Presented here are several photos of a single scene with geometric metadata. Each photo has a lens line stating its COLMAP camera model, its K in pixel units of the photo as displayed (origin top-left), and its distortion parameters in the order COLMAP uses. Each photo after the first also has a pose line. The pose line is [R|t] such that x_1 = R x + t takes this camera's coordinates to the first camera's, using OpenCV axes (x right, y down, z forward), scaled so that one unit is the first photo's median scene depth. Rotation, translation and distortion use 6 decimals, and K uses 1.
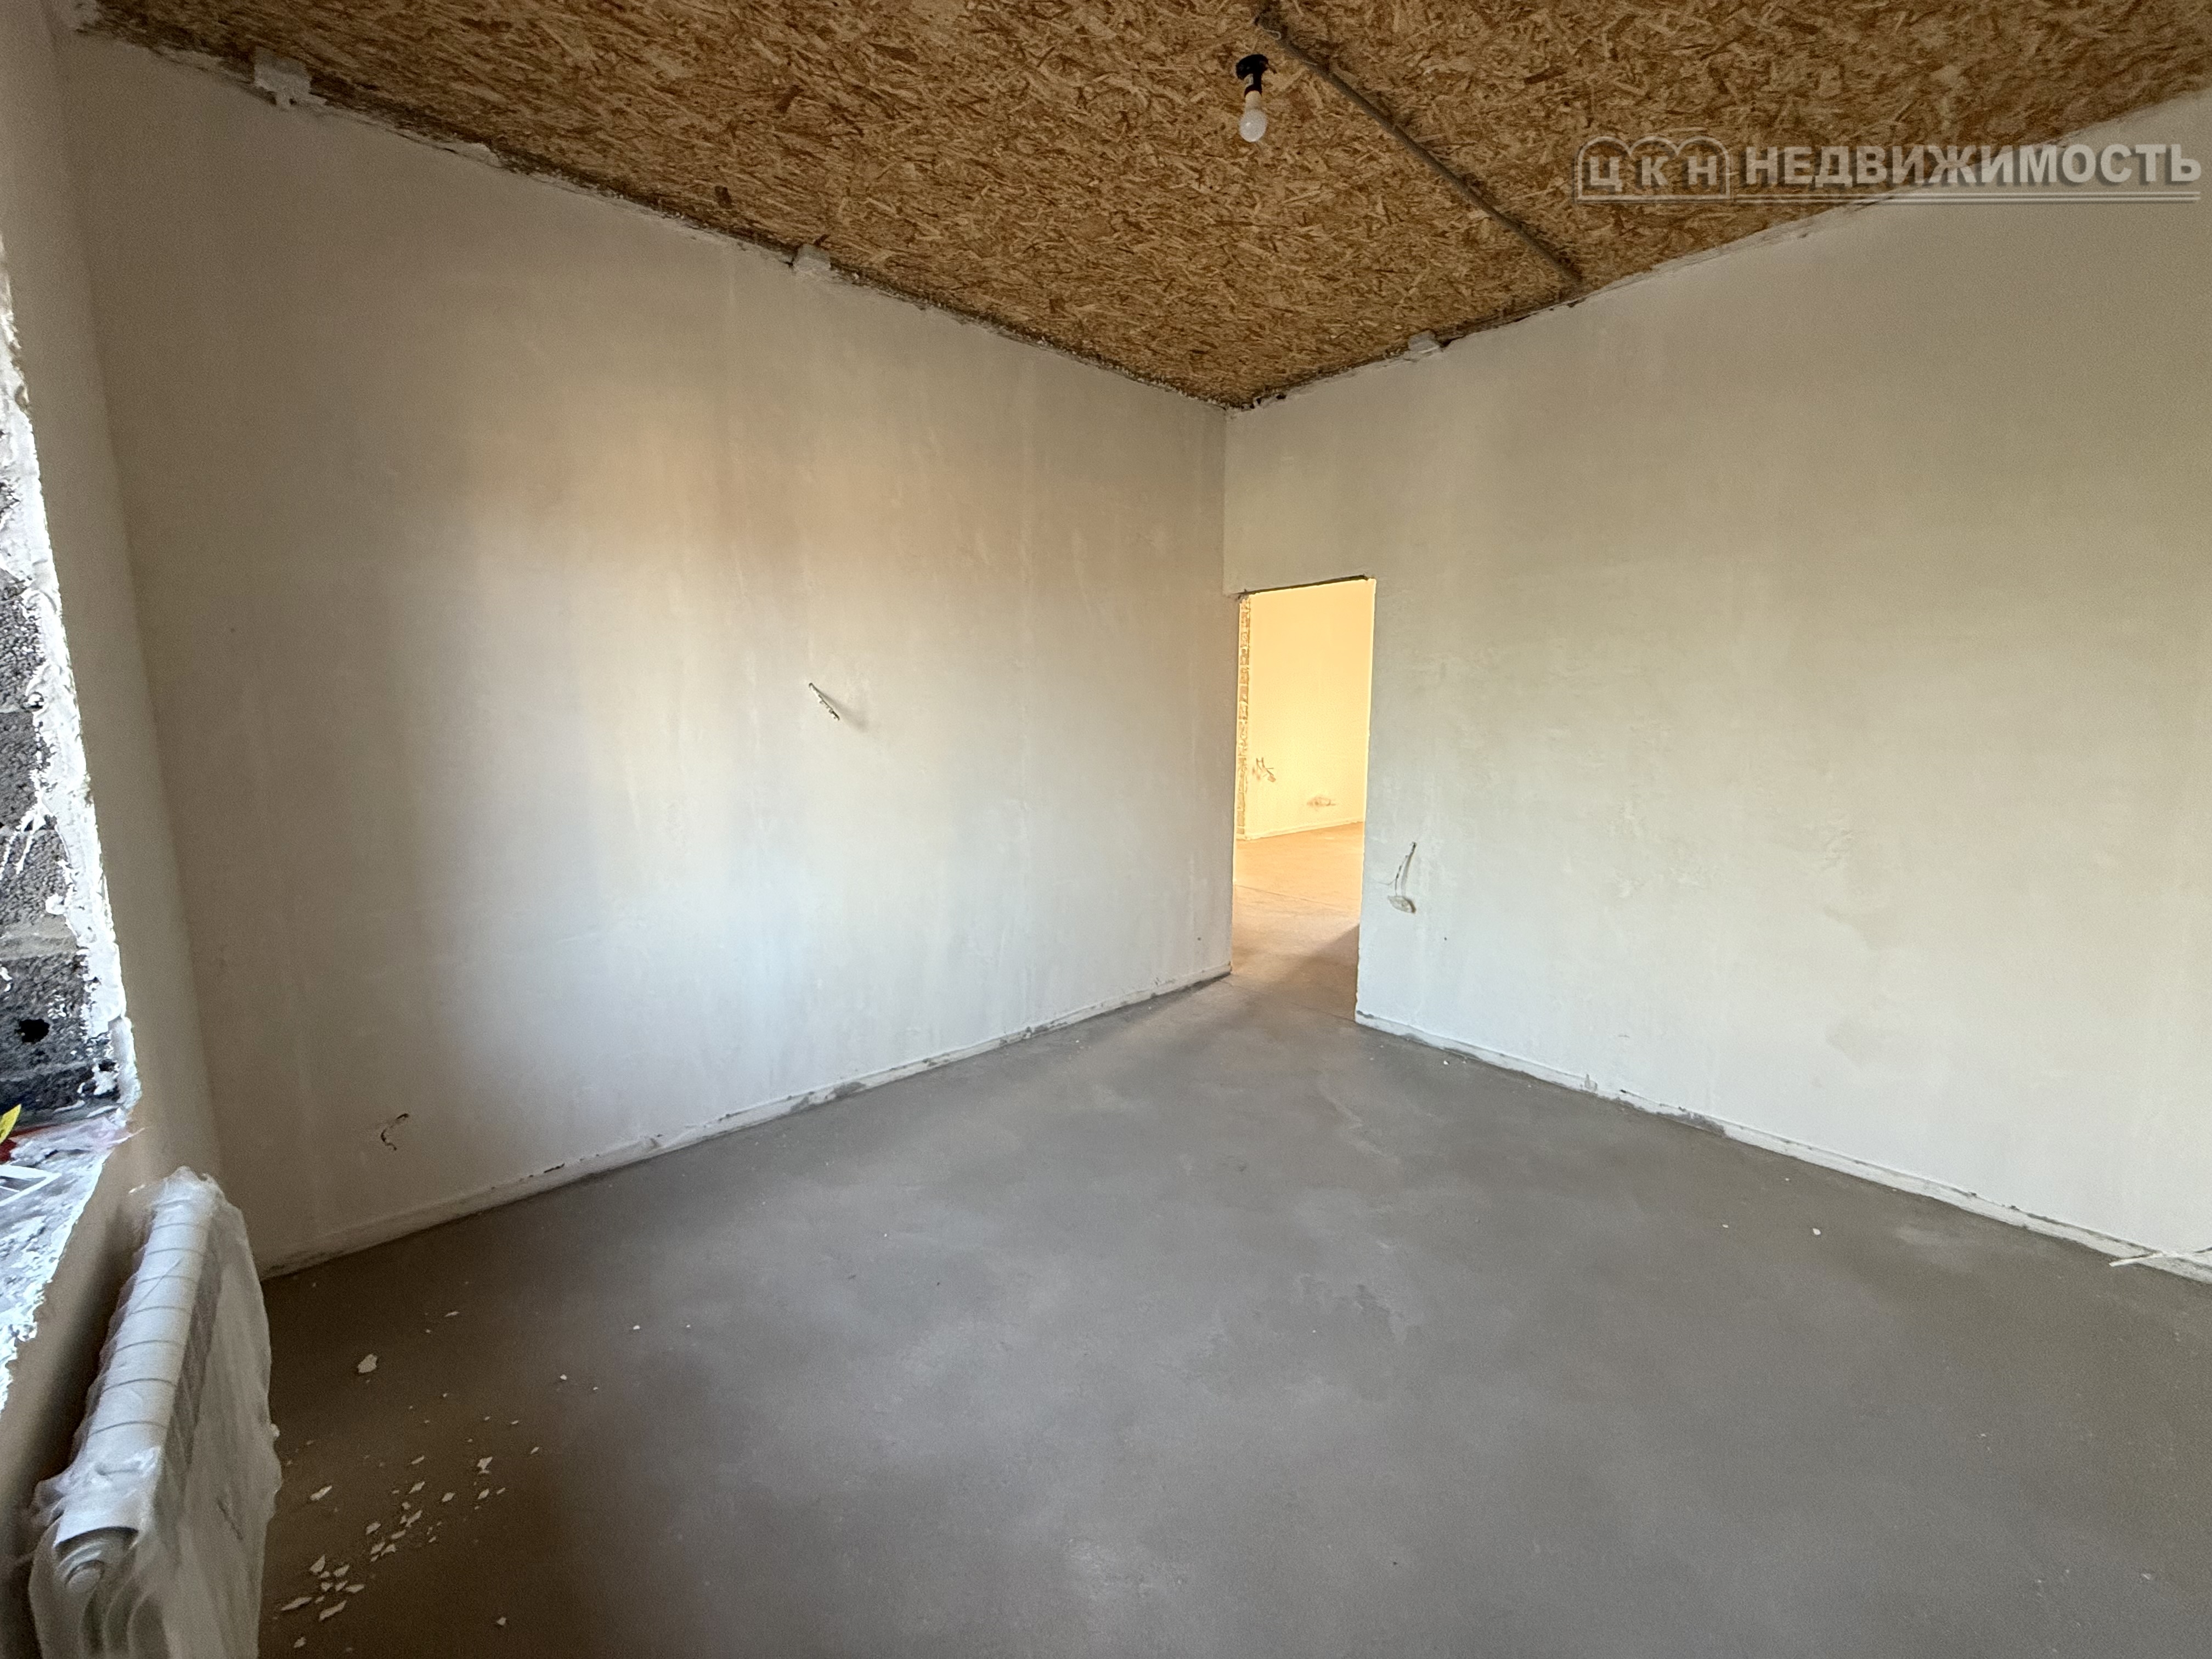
lens RADIAL K [[877.2, 0, 1089.4], [0, 877.2, 829.9], [0, 0, 1]] dist [-0.000369, -0.000184]
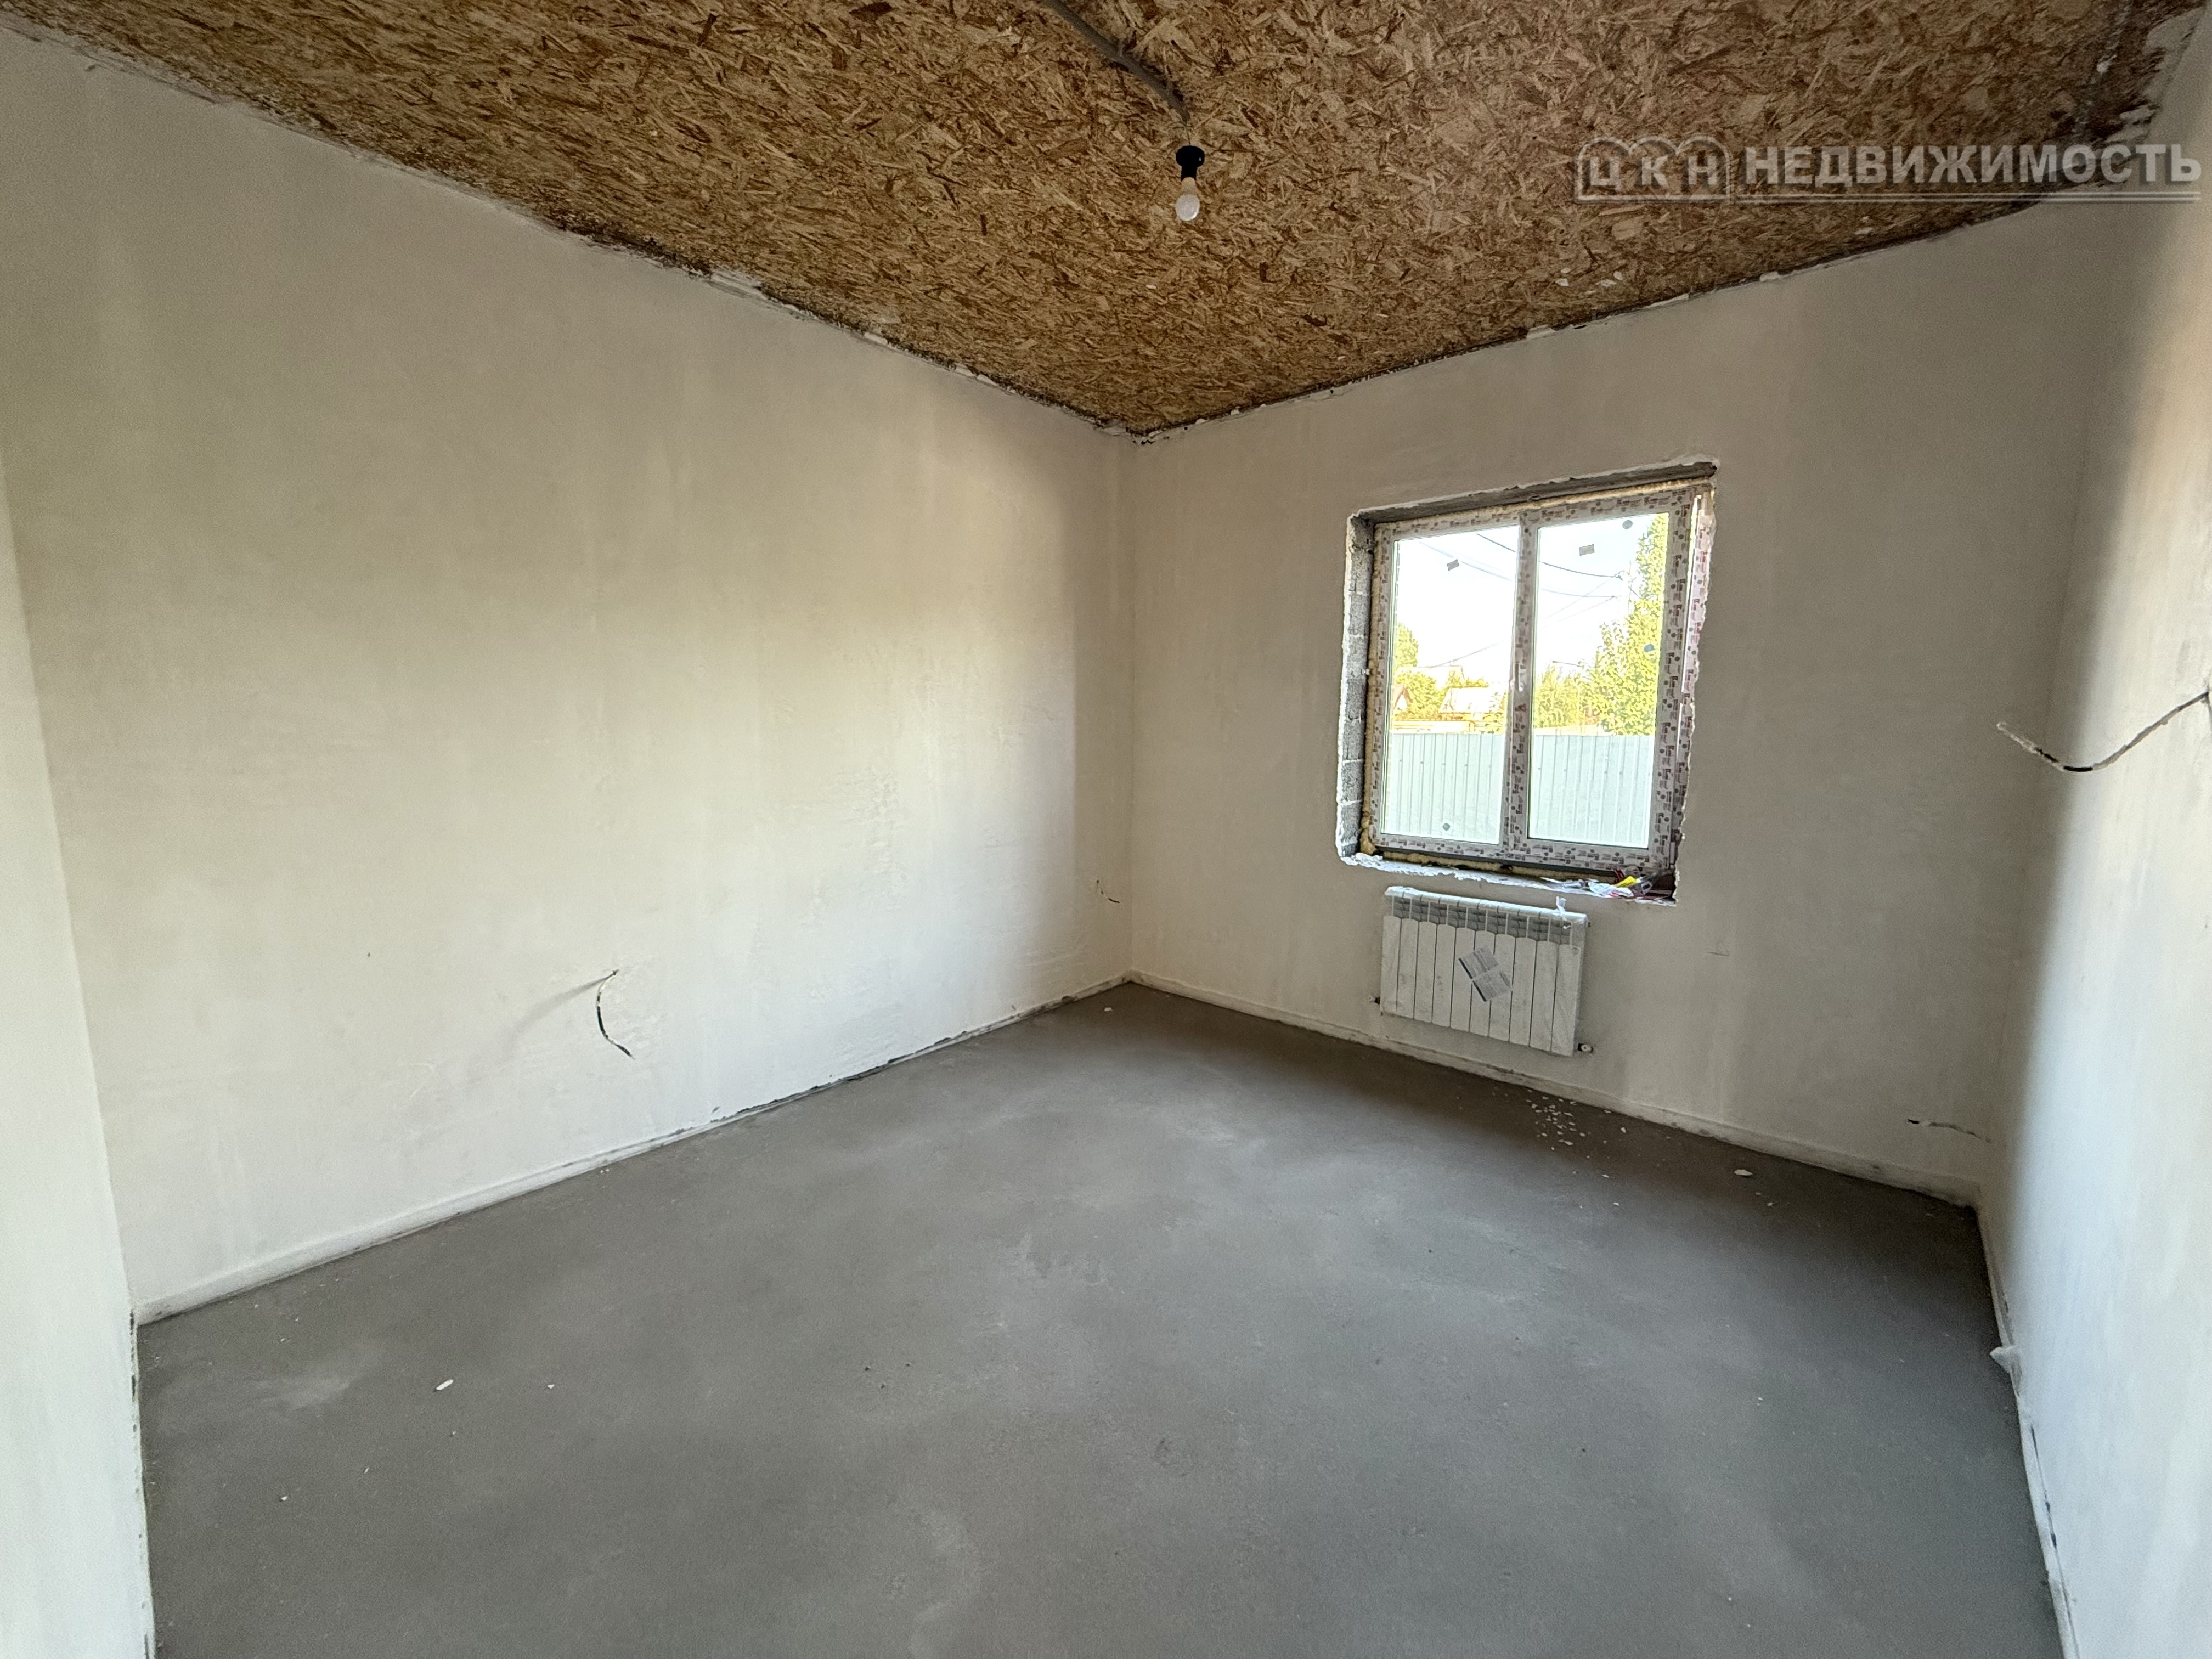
lens RADIAL K [[877.2, 0, 1089.4], [0, 877.2, 829.9], [0, 0, 1]] dist [-0.000369, -0.000184]
pose [[-0.992959, 0.013390, -0.117699, 0.413205], [-0.019713, 0.961058, 0.275642, -0.314768], [0.116806, 0.276021, -0.954028, 2.069683]]
